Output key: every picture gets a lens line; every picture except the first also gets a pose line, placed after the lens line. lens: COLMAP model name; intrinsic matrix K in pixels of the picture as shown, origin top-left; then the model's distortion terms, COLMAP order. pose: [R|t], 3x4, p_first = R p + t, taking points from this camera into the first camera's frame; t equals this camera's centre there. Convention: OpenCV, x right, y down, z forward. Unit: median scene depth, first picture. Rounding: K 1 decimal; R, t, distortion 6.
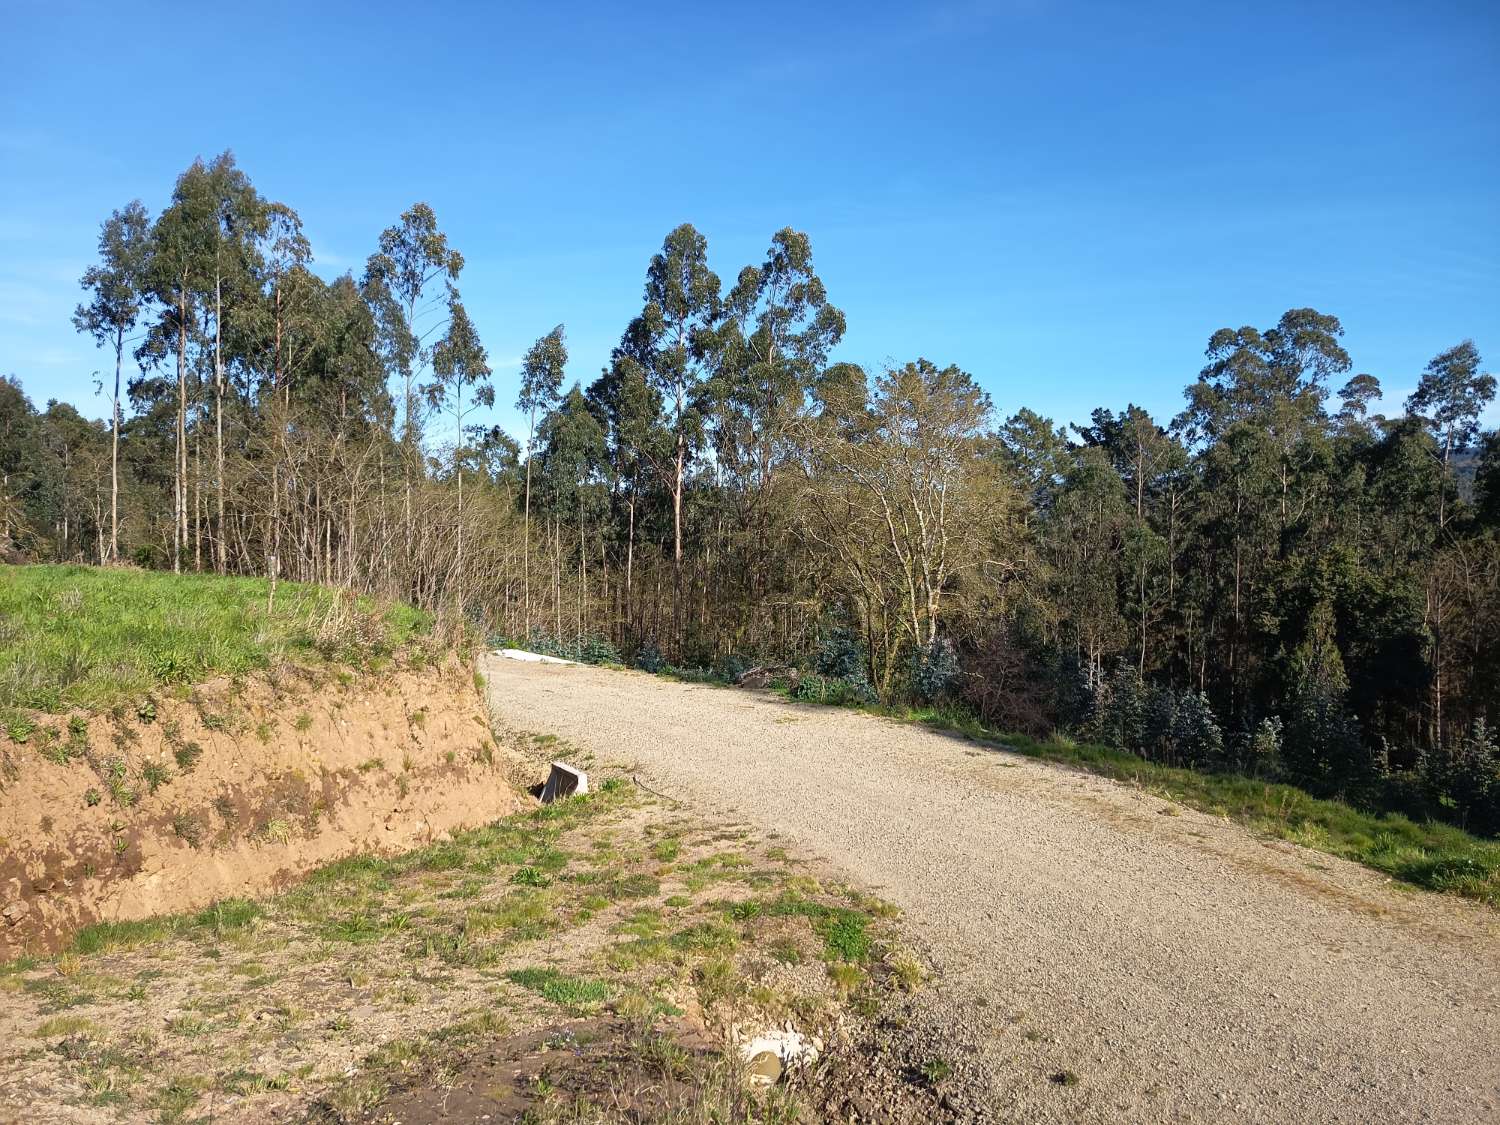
lens RADIAL K [[1050.4, 0, 752.7], [0, 1050.4, 561.7], [0, 0, 1]] dist [0.054097, -0.050693]
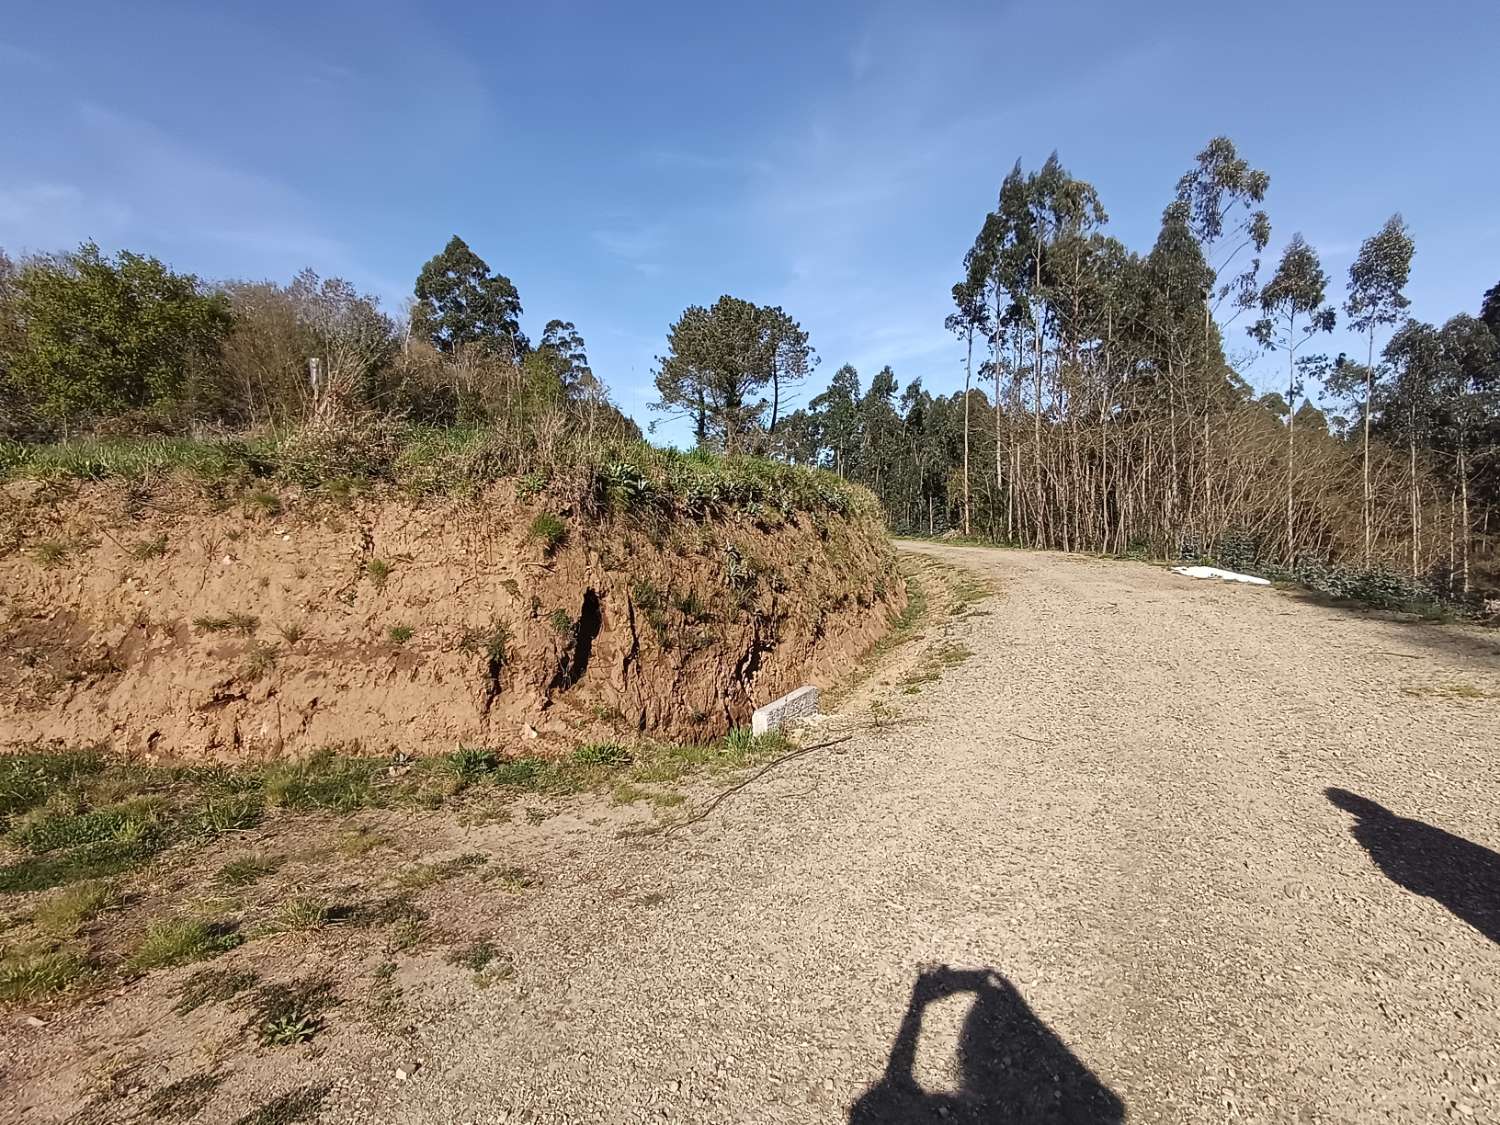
lens RADIAL K [[754.2, 0, 752.6], [0, 754.2, 553.0], [0, 0, 1]] dist [-0.014797, 0.000329]
pose [[0.554825, 0.021159, -0.831698, 0.092184], [0.017163, 0.999173, 0.036869, 0.057891], [0.831790, -0.034730, 0.554003, 0.433278]]
